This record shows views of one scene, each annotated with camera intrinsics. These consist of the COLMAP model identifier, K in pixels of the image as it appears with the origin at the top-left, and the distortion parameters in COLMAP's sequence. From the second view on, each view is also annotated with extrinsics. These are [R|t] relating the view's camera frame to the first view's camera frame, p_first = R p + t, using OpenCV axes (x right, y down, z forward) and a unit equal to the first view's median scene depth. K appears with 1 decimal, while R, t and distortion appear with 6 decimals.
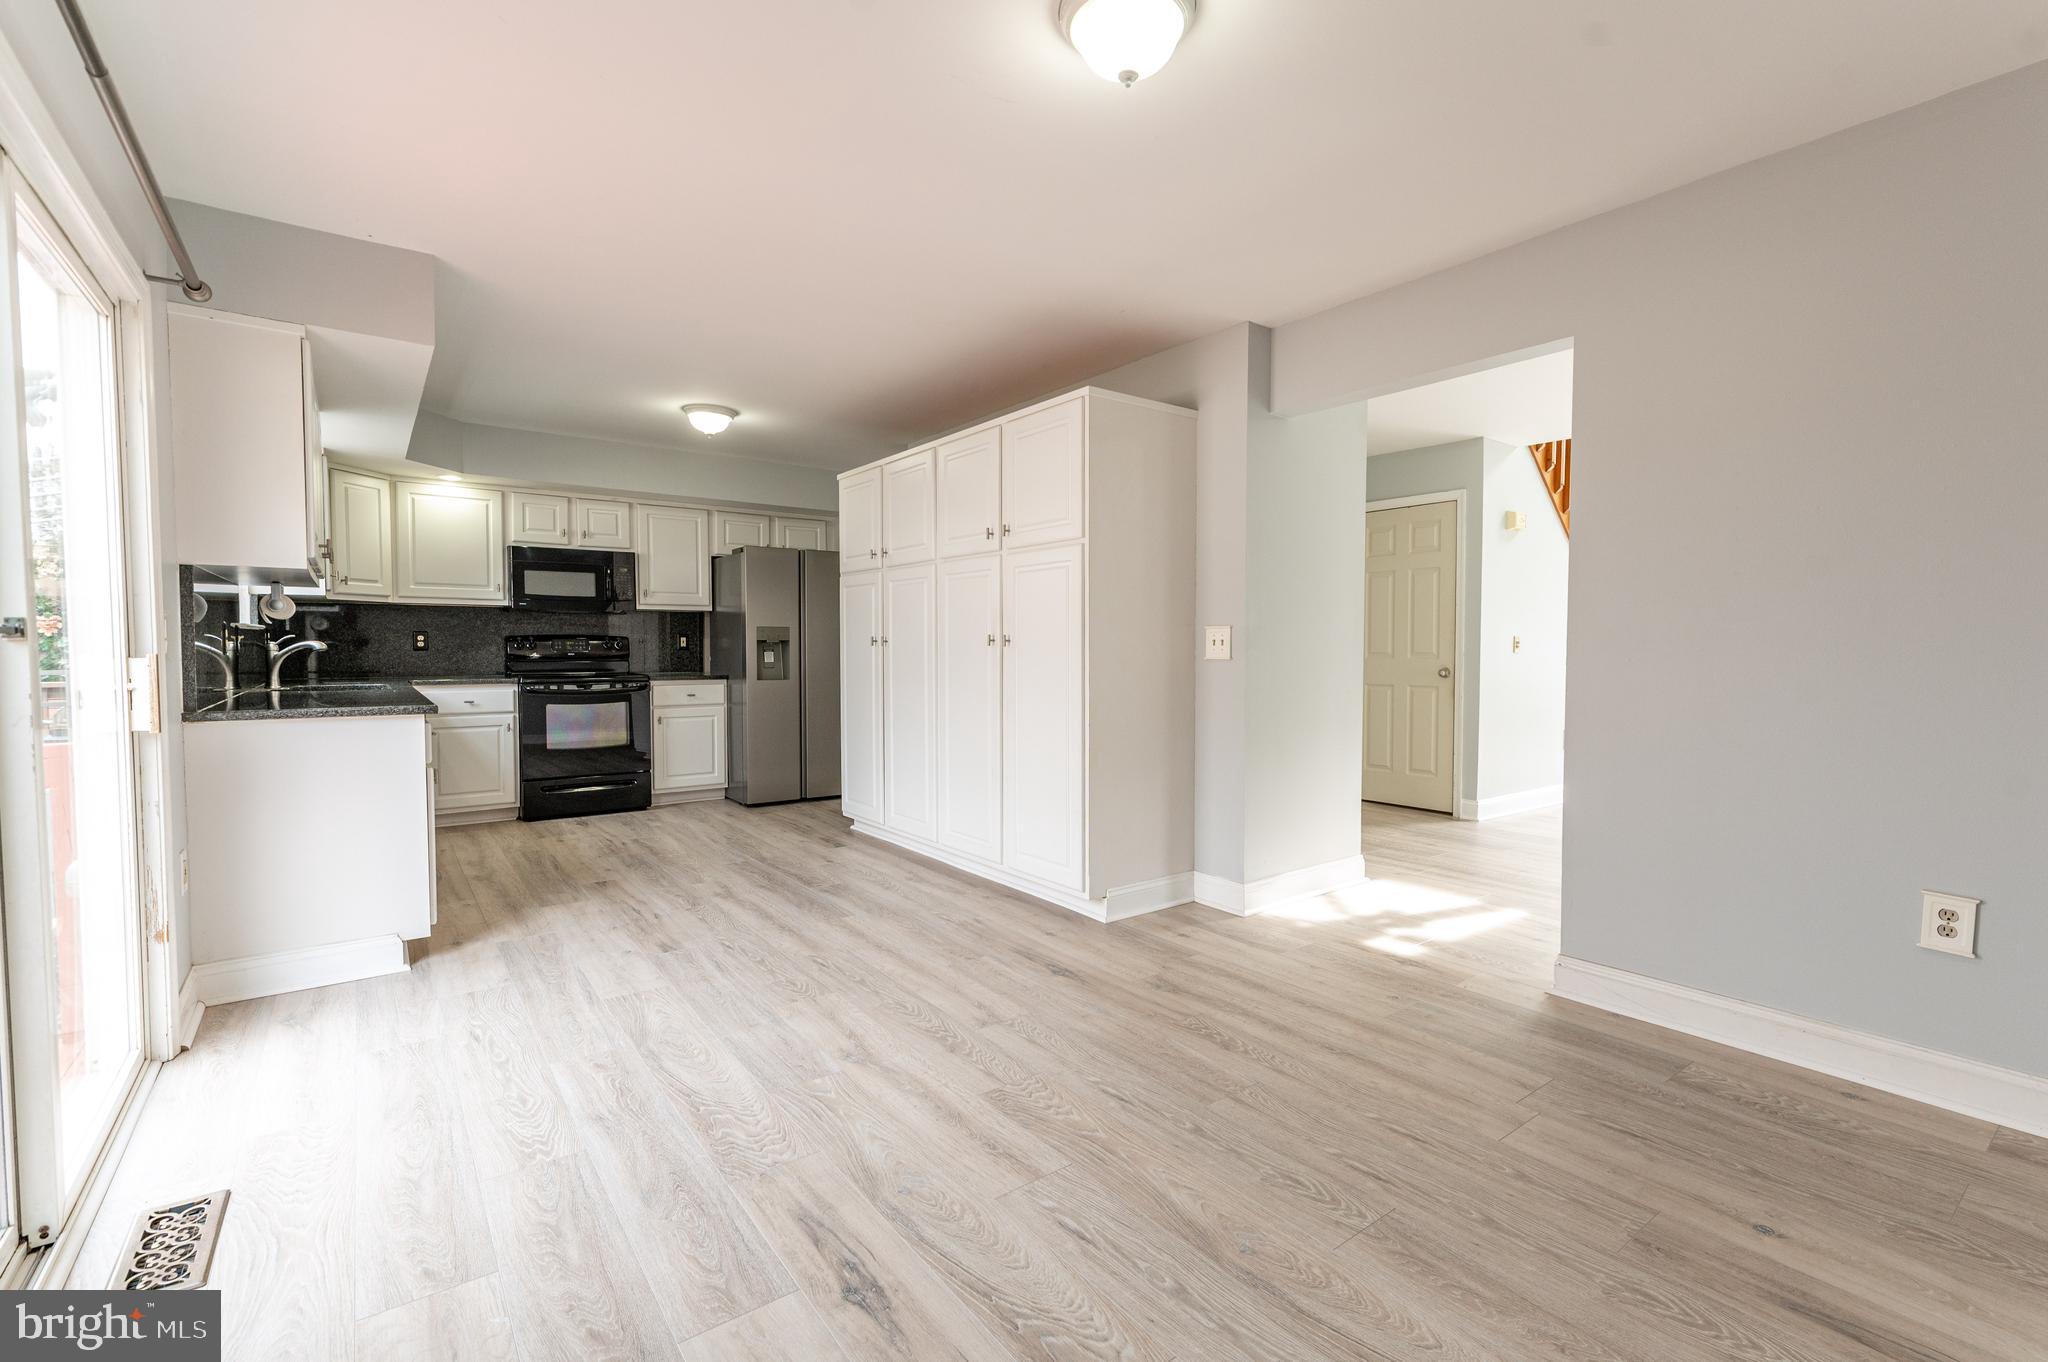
lens RADIAL K [[901.5, 0, 1039.6], [0, 901.5, 679.6], [0, 0, 1]] dist [0.000052, 0.000244]
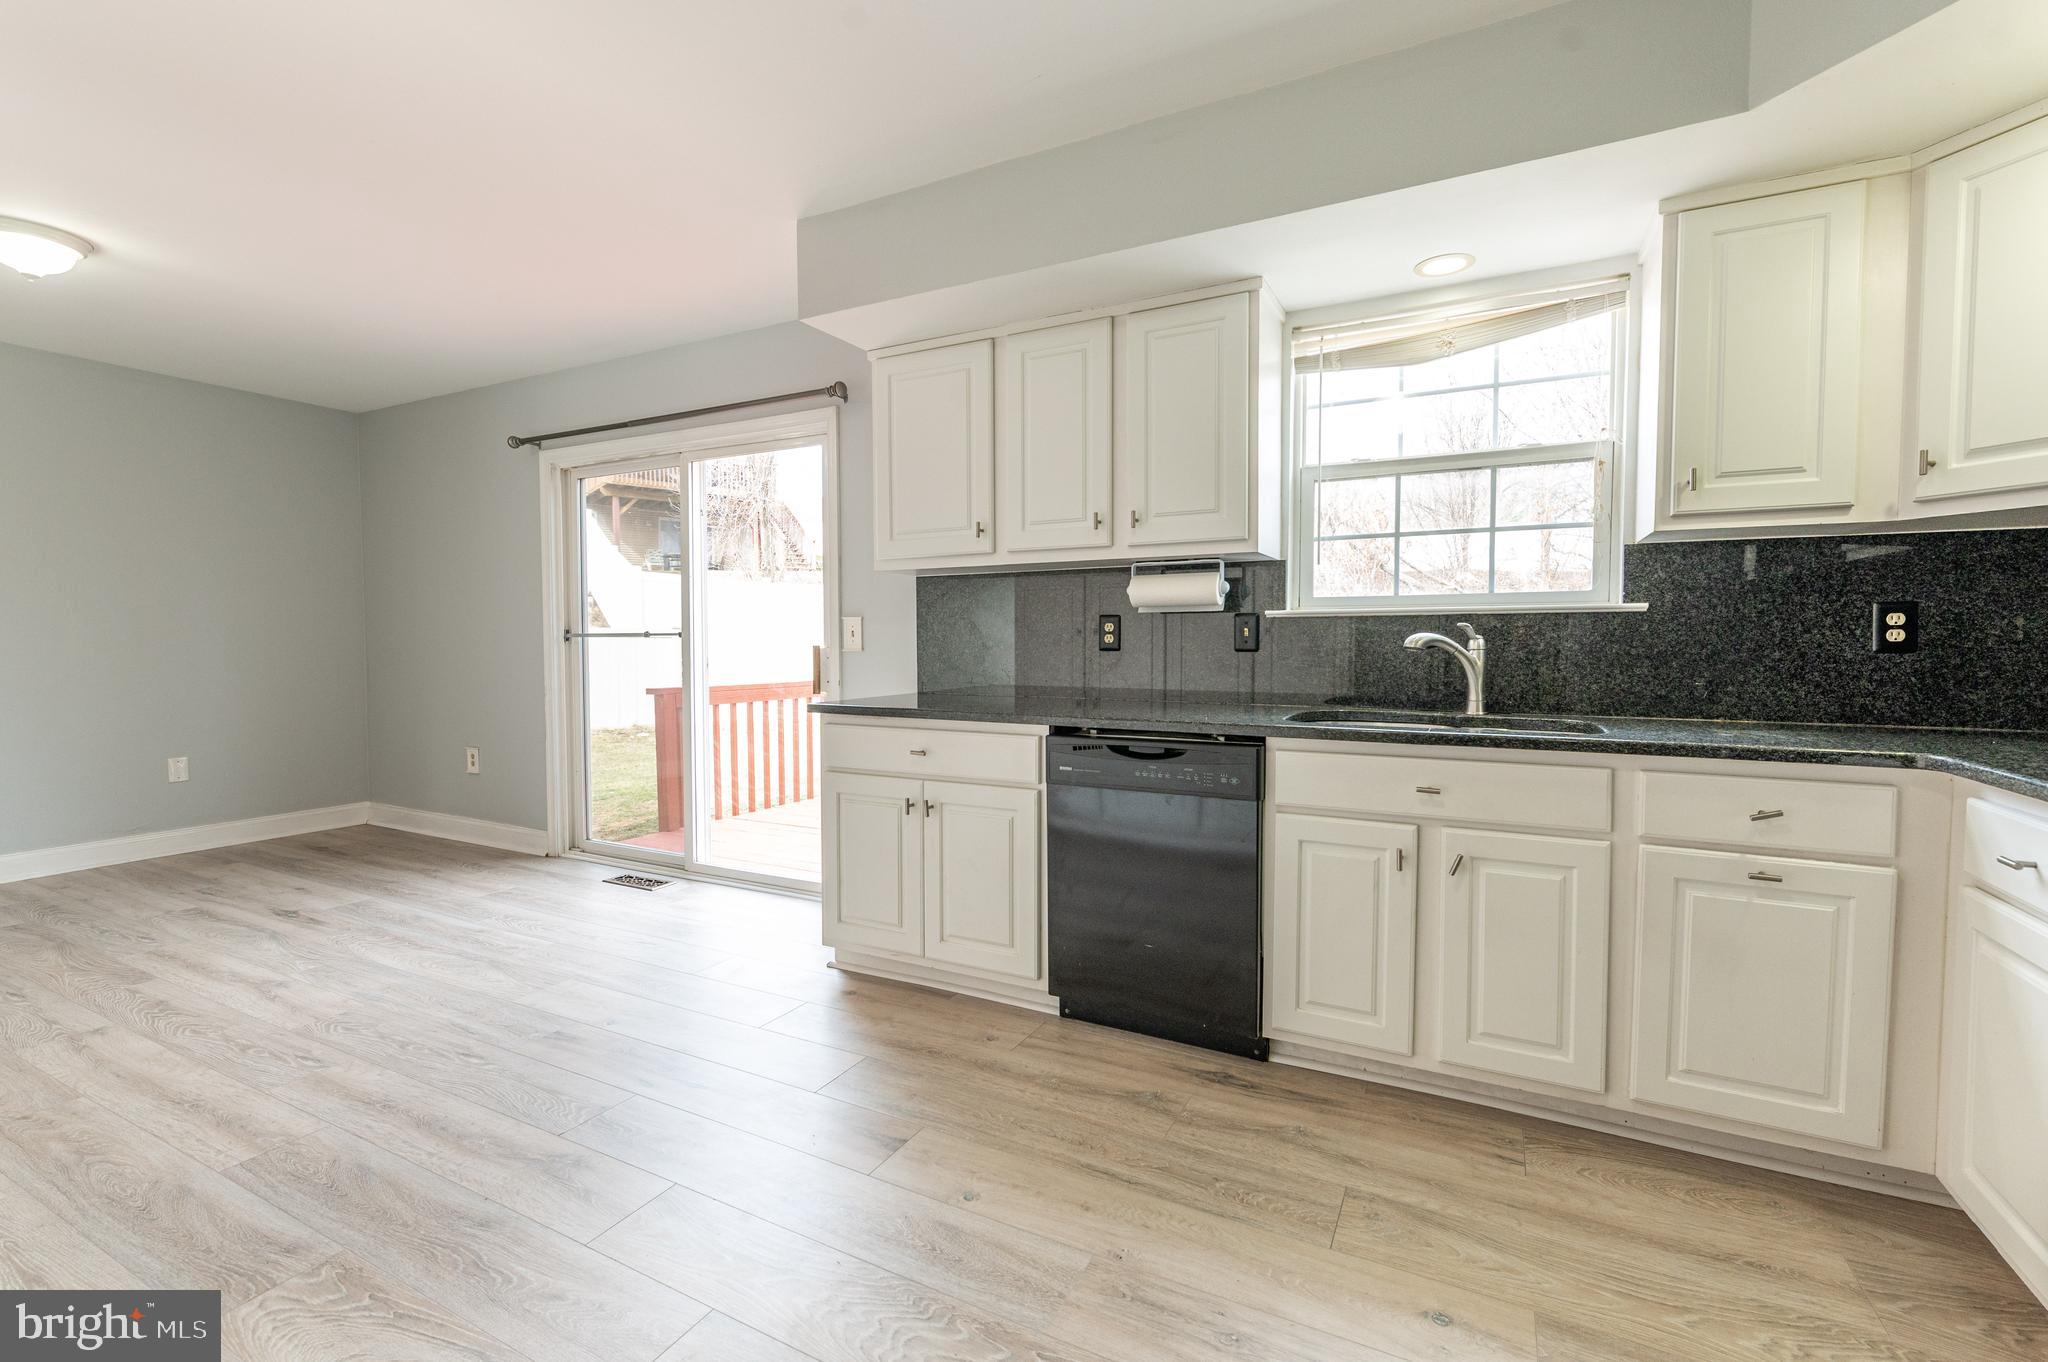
lens RADIAL K [[882.2, 0, 1036.8], [0, 882.2, 676.4], [0, 0, 1]] dist [0.001851, -0.000330]
pose [[-0.900549, 0.019840, -0.434301, -0.383191], [-0.015815, 0.996802, 0.078330, -0.060412], [0.434466, 0.077408, -0.897356, 1.528040]]
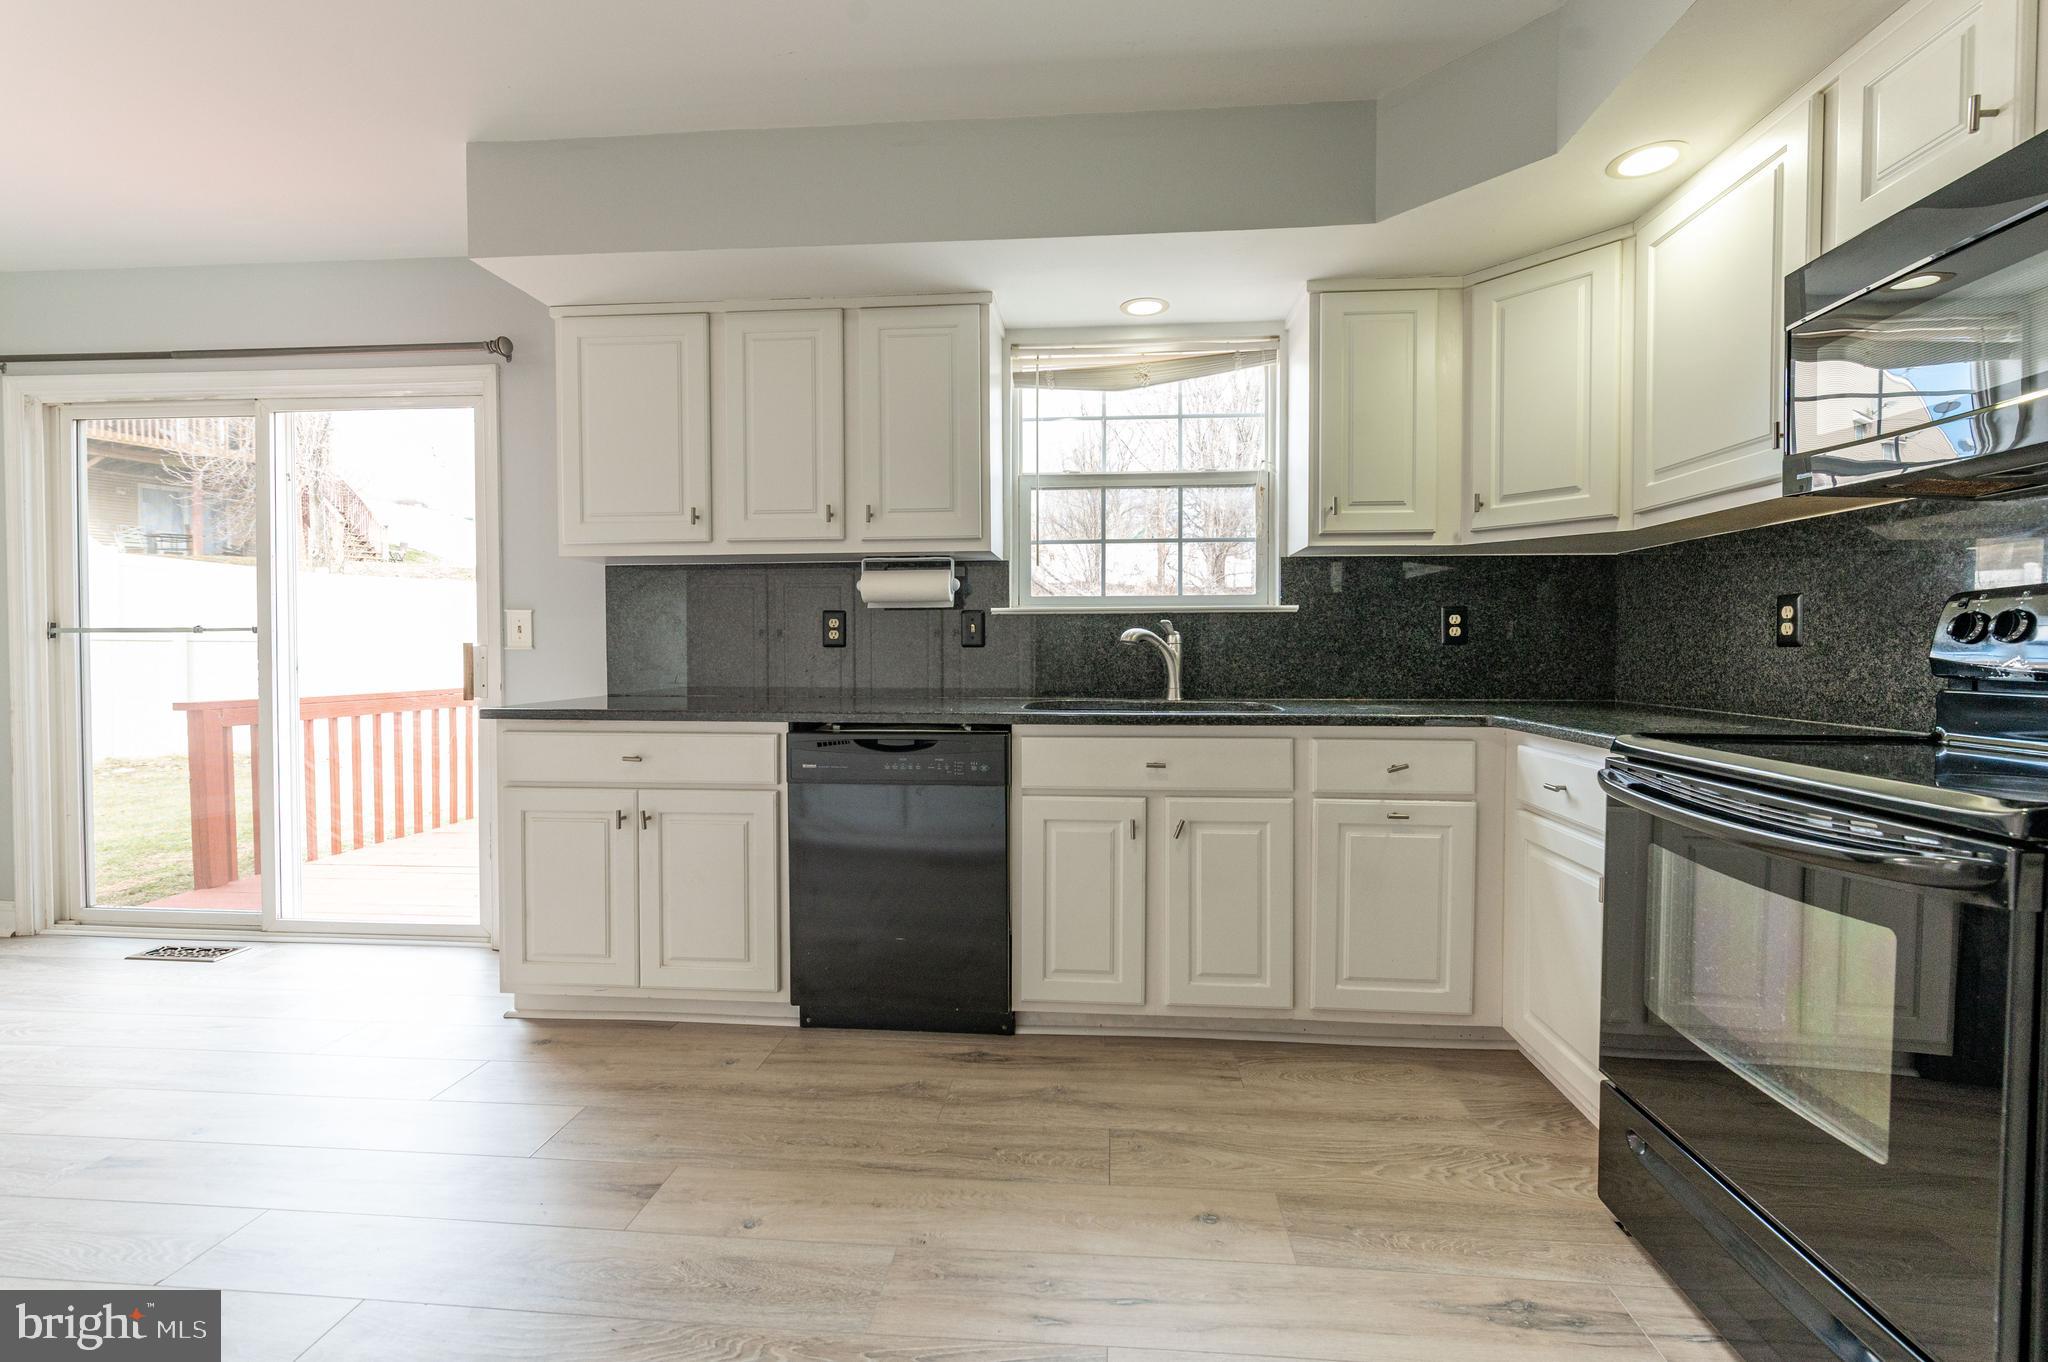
lens RADIAL K [[889.6, 0, 1040.9], [0, 889.6, 664.8], [0, 0, 1]] dist [0.000655, -0.000964]
pose [[-0.662639, 0.017187, -0.748742, -0.322225], [-0.028761, 0.998415, 0.048372, -0.049931], [0.748387, 0.053588, -0.661094, 1.498385]]
